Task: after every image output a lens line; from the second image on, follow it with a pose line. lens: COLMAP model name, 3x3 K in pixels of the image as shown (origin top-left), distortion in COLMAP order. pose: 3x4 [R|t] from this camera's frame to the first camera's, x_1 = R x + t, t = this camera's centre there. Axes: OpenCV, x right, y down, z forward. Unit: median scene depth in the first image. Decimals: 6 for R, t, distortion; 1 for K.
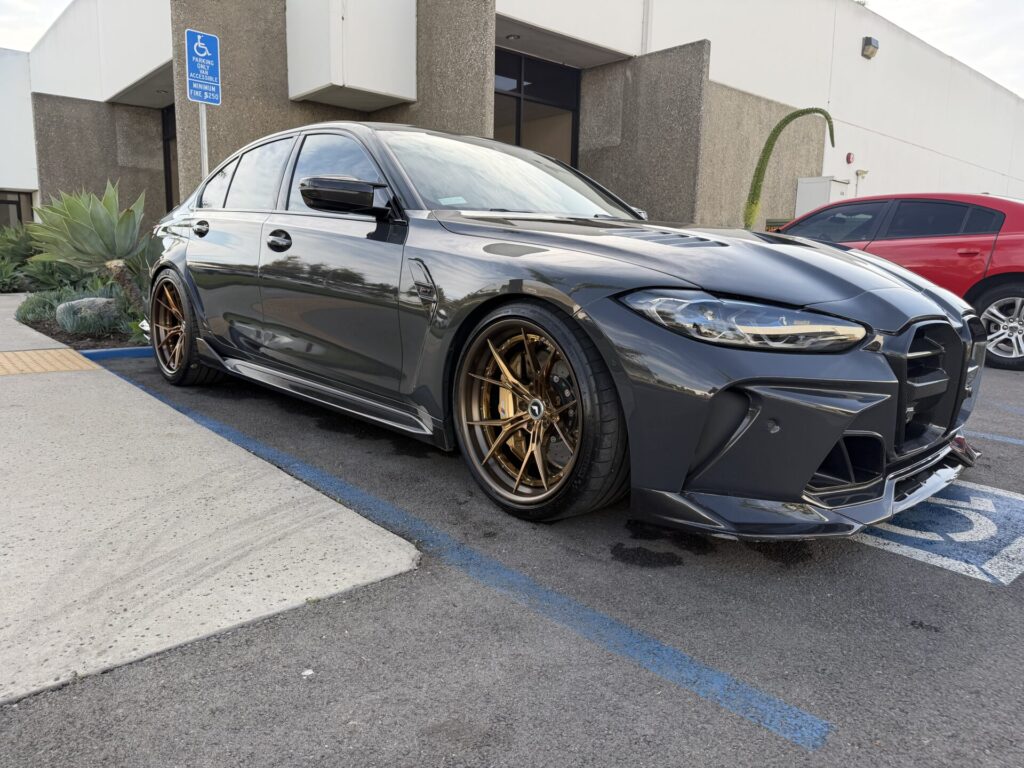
lens RADIAL K [[713.3, 0, 515.2], [0, 713.3, 382.2], [0, 0, 1]] dist [0.011174, -0.010320]
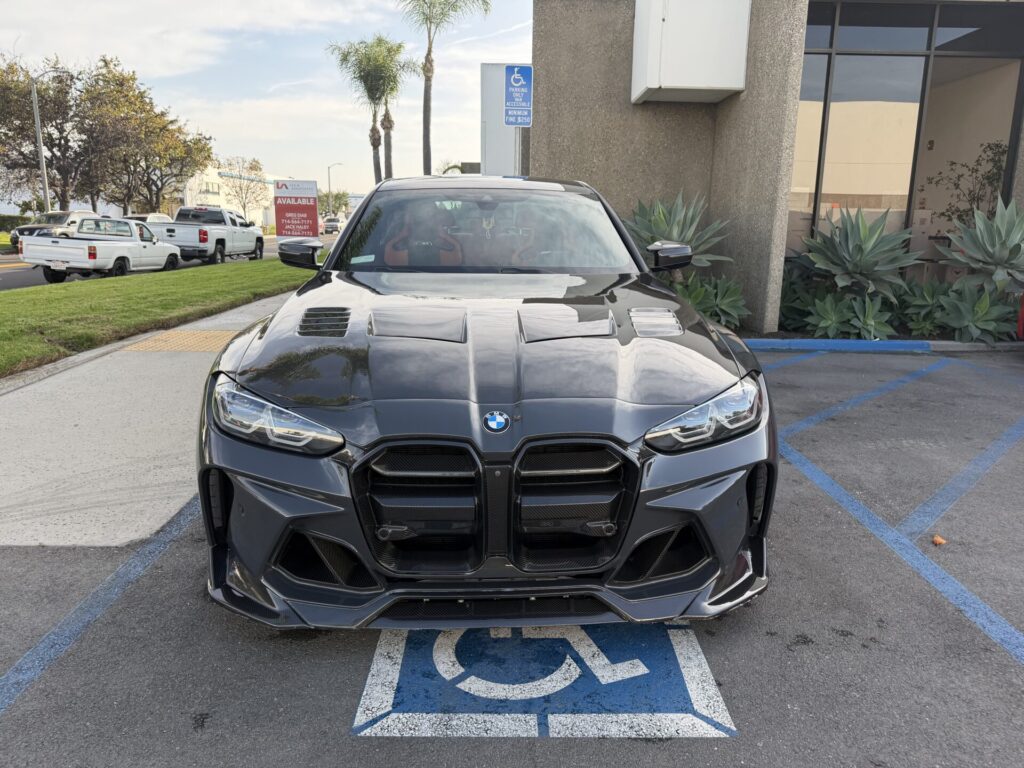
lens RADIAL K [[713.3, 0, 515.7], [0, 713.3, 383.7], [0, 0, 1]] dist [0.011174, -0.010320]
pose [[0.760839, 0.131604, -0.635456, 1.103244], [-0.102776, 0.991299, 0.082244, -0.217633], [0.640750, 0.002735, 0.767744, 0.329898]]
